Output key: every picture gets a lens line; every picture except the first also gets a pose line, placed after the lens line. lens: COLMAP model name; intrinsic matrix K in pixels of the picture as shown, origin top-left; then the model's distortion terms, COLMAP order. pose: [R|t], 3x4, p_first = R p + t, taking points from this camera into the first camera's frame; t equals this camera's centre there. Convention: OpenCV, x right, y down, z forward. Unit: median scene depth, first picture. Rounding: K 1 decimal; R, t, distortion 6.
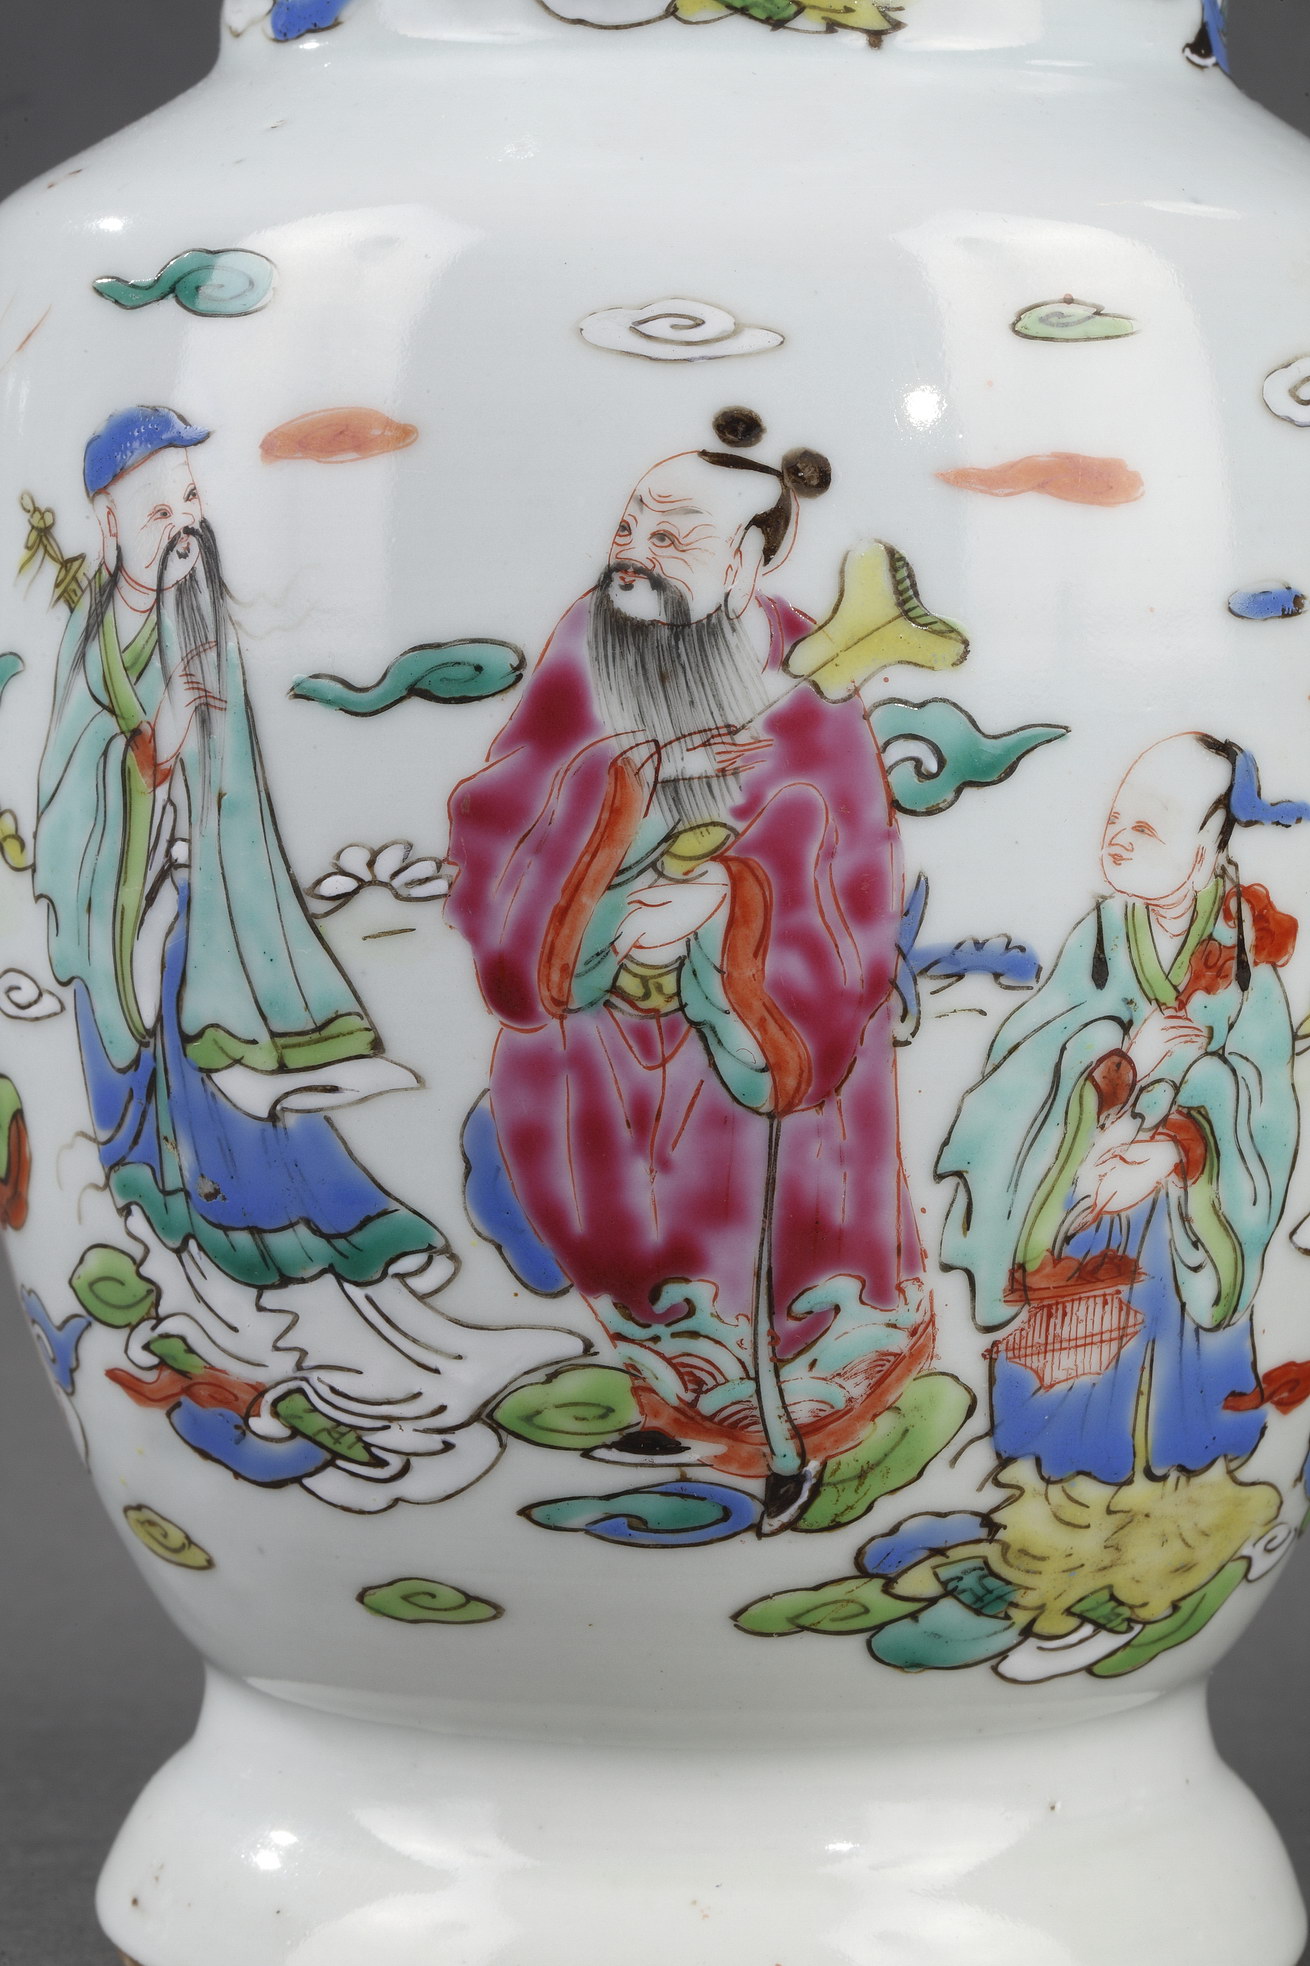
lens RADIAL K [[7116.9, 0, 604.6], [0, 7116.9, 978.2], [0, 0, 1]] dist [-0.127253, -0.533231]
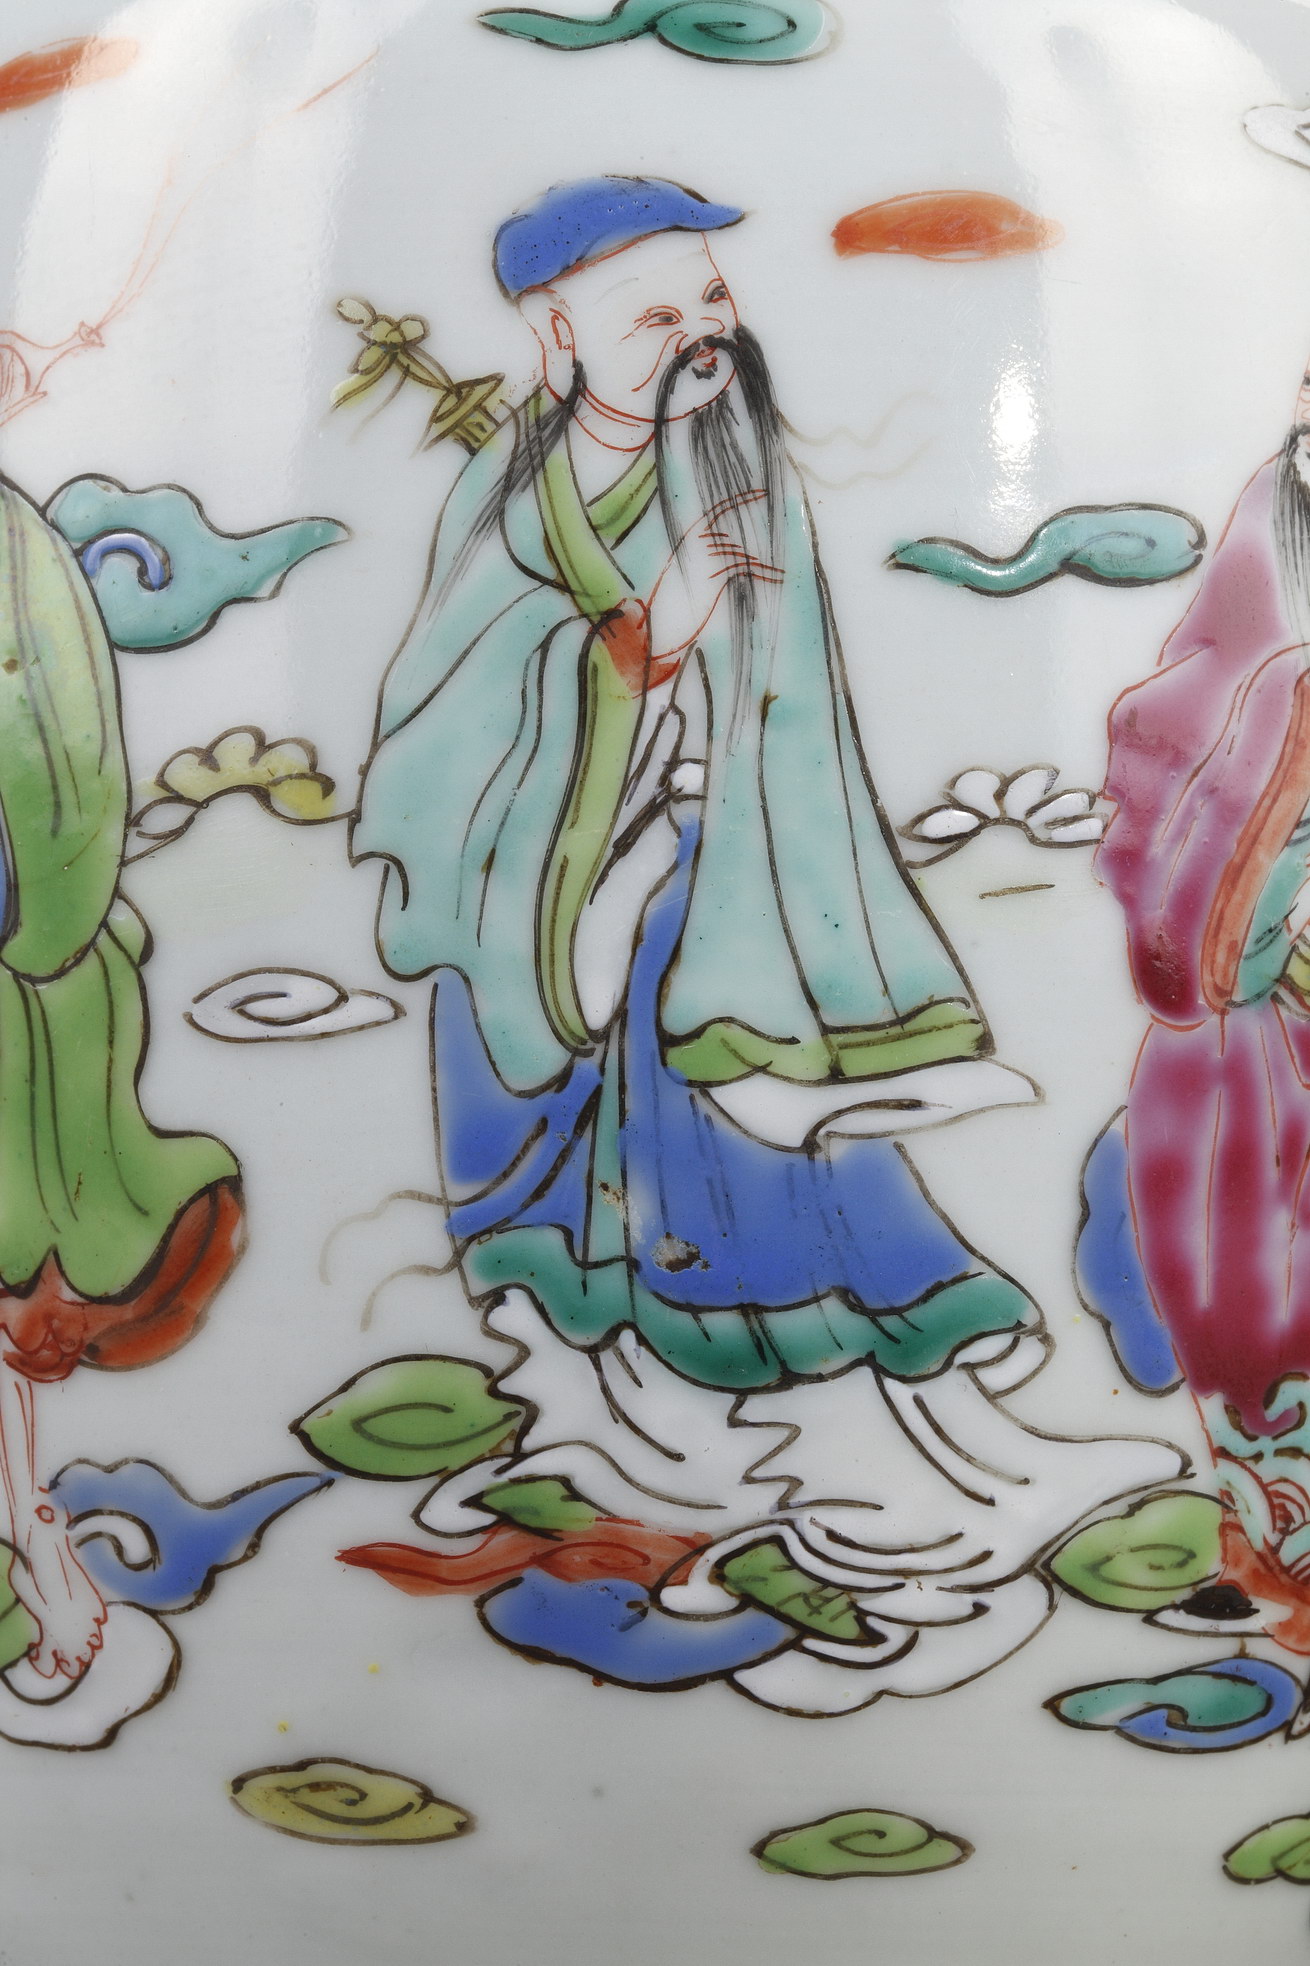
lens RADIAL K [[7553.8, 0, 655.0], [0, 7553.8, 983.0], [0, 0, 1]] dist [-0.016830, 0.590258]
pose [[0.753530, 0.080421, 0.652476, -0.566655], [0.037204, 0.985682, -0.164457, 0.130188], [-0.656359, 0.148198, 0.739750, 0.439411]]
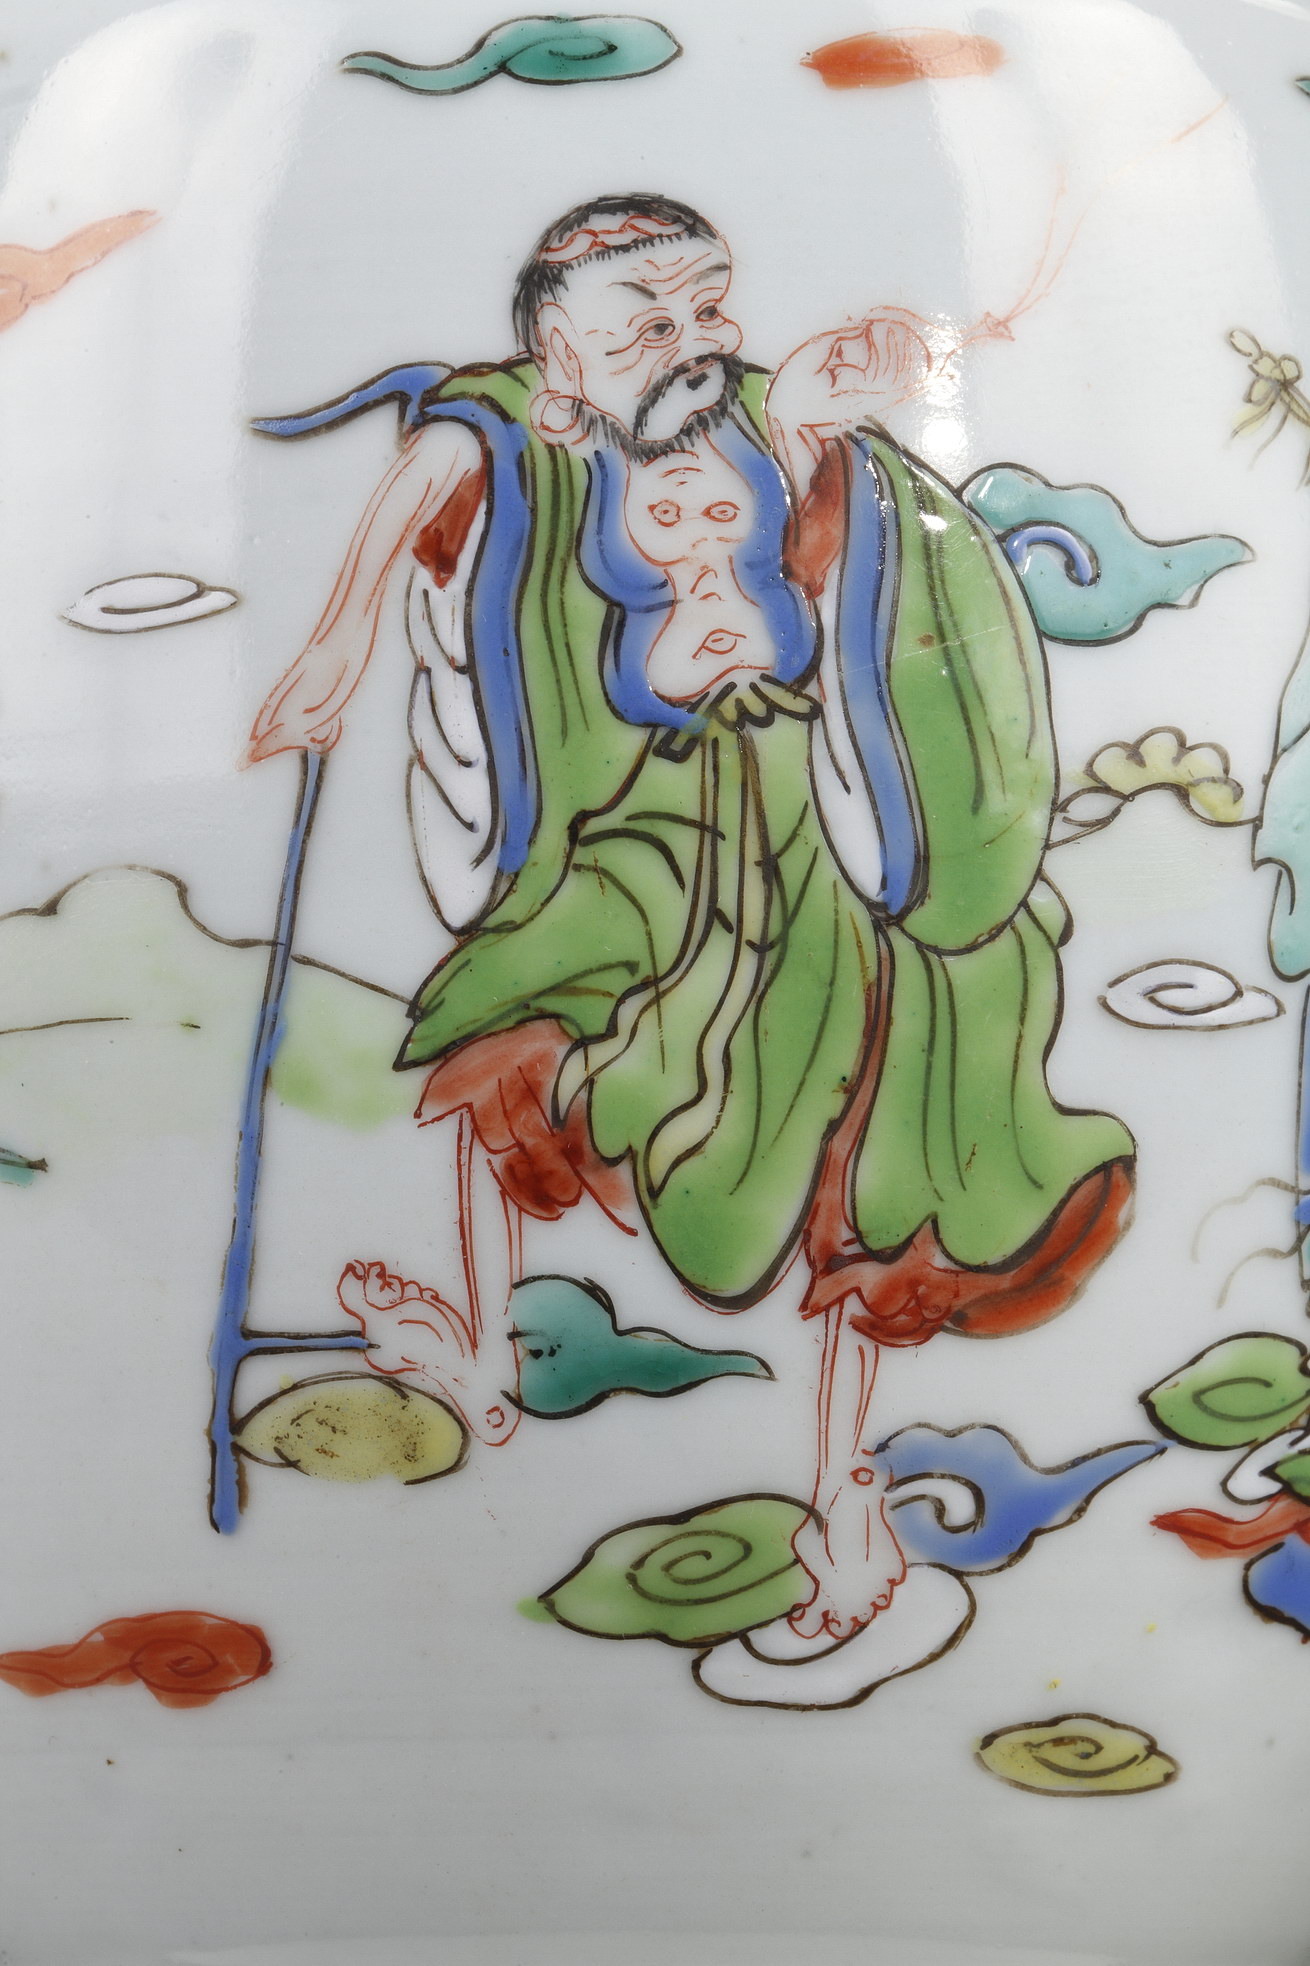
lens RADIAL K [[7553.8, 0, 655.0], [0, 7553.8, 983.0], [0, 0, 1]] dist [-0.016830, 0.590258]
pose [[0.003840, 0.106734, 0.994280, -0.901106], [0.083450, 0.990785, -0.106681, 0.083772], [-0.996505, 0.083382, -0.005103, 1.104772]]
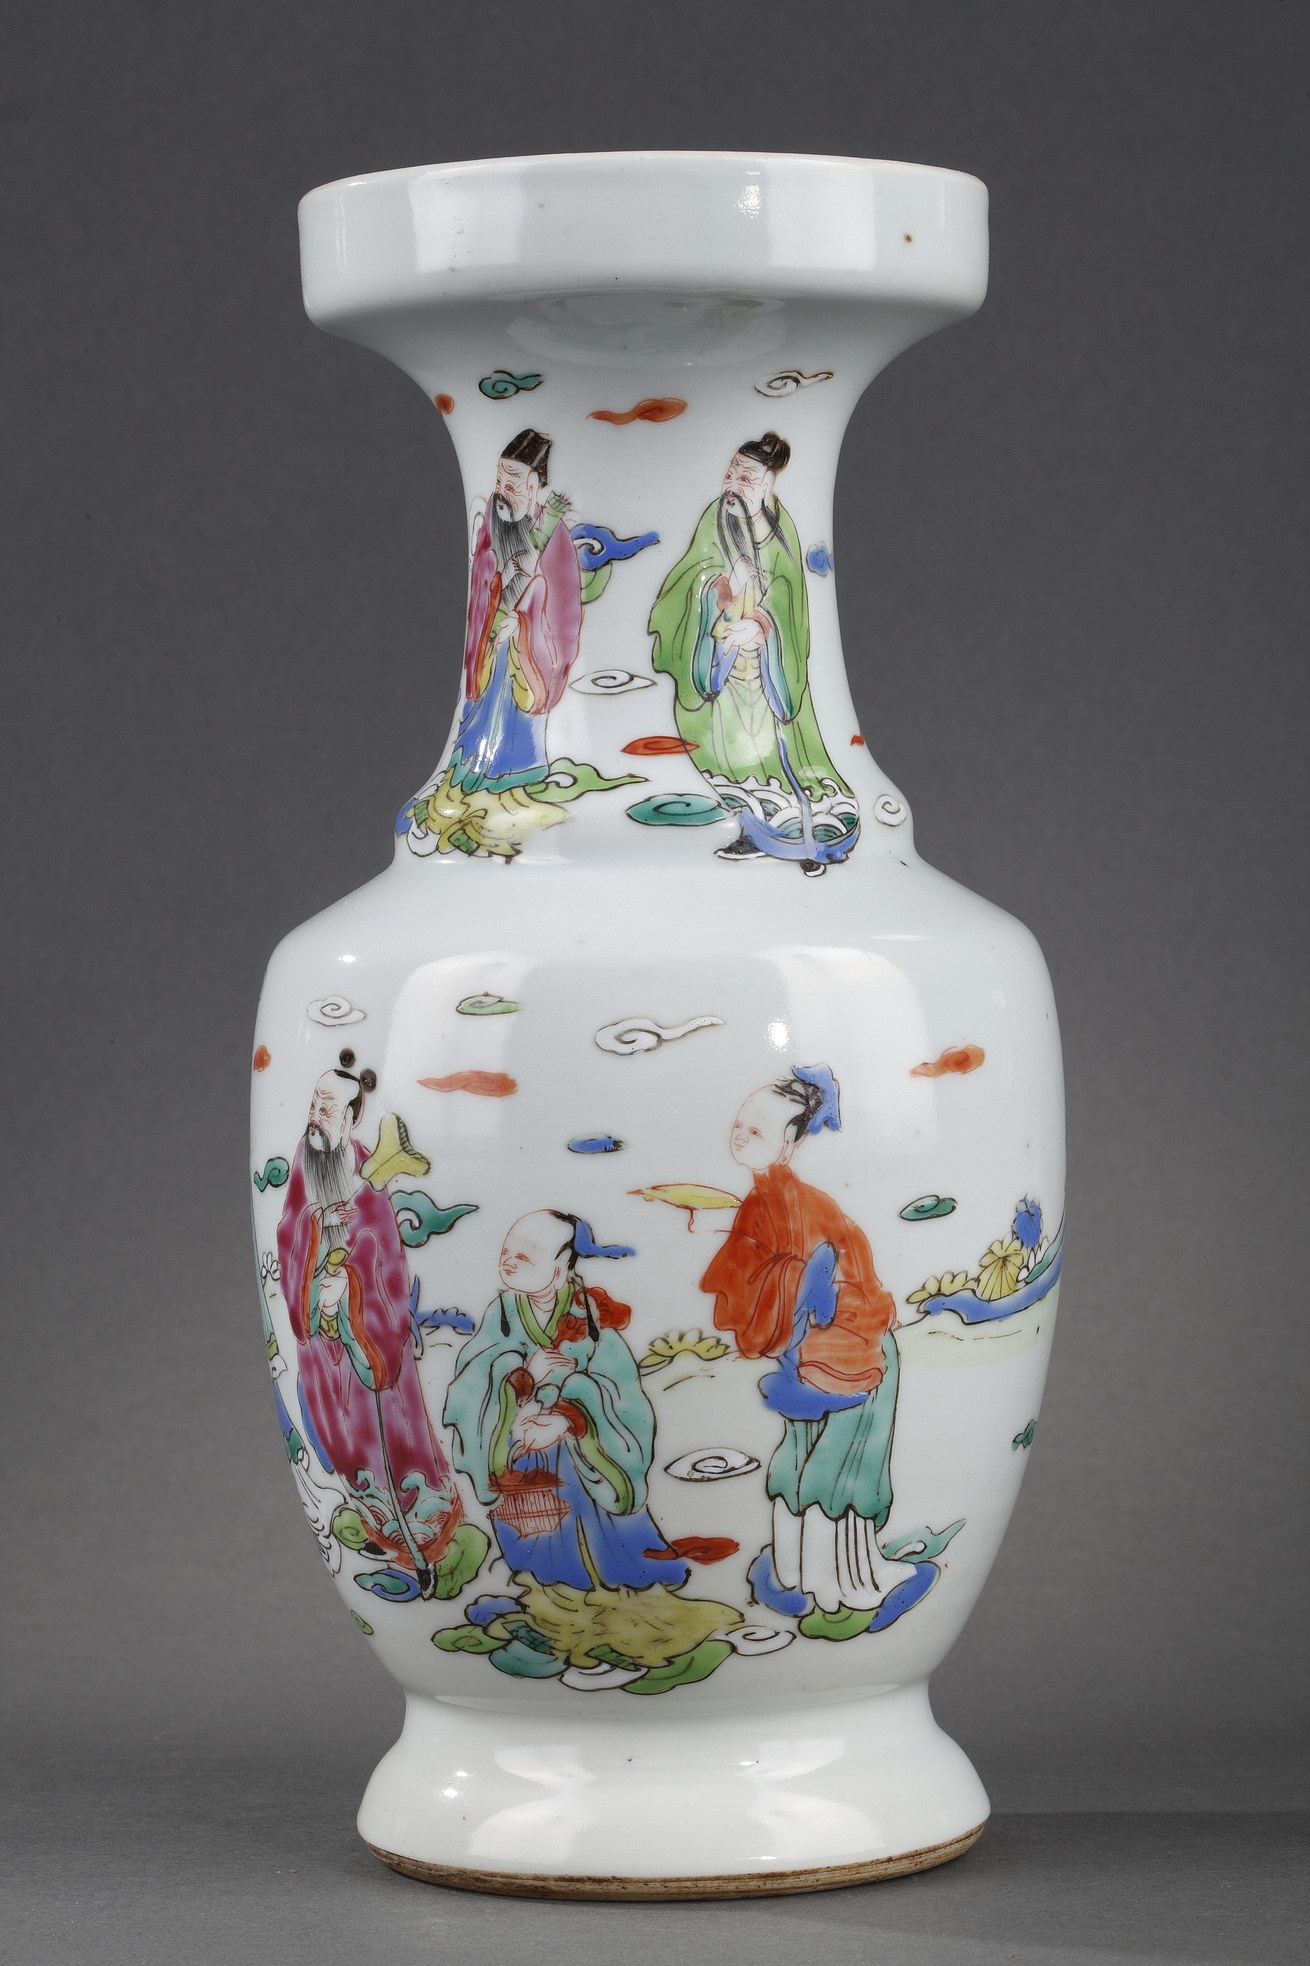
lens RADIAL K [[6193.9, 0, 521.5], [0, 6193.9, 983.8], [0, 0, 1]] dist [-0.068158, -0.450660]
pose [[0.657630, -0.000643, -0.753341, 1.382932], [-0.034093, 0.998950, -0.030614, -0.044375], [0.752569, 0.045816, 0.656917, -0.148963]]
